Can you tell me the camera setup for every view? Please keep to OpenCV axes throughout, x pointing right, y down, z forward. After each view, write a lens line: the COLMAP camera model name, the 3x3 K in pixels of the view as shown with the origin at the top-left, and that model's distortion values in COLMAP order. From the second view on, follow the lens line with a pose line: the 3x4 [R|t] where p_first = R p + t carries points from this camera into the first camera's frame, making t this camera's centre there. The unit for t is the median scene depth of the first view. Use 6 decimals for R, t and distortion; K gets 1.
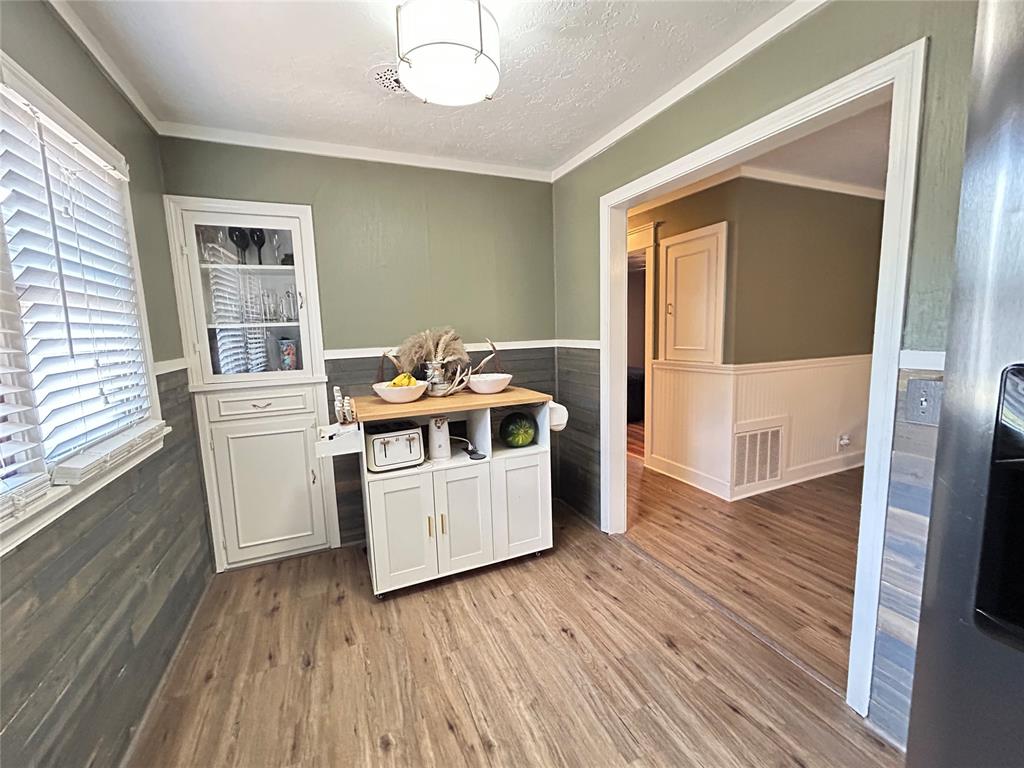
lens RADIAL K [[417.4, 0, 512.7], [0, 417.4, 382.2], [0, 0, 1]] dist [-0.000646, -0.000100]
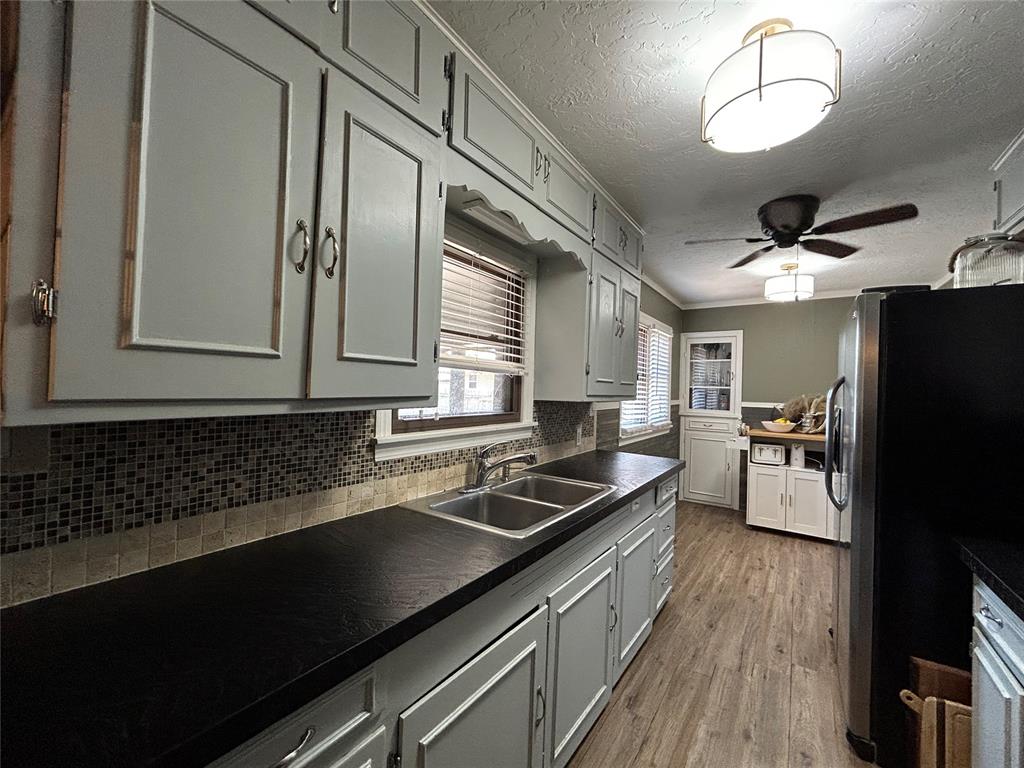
lens RADIAL K [[417.4, 0, 512.7], [0, 417.4, 382.9], [0, 0, 1]] dist [-0.000646, -0.000100]
pose [[0.523819, 0.035896, -0.851073, 0.704028], [-0.150924, 0.987216, -0.051253, 0.106499], [0.838353, 0.155294, 0.522540, -1.008335]]
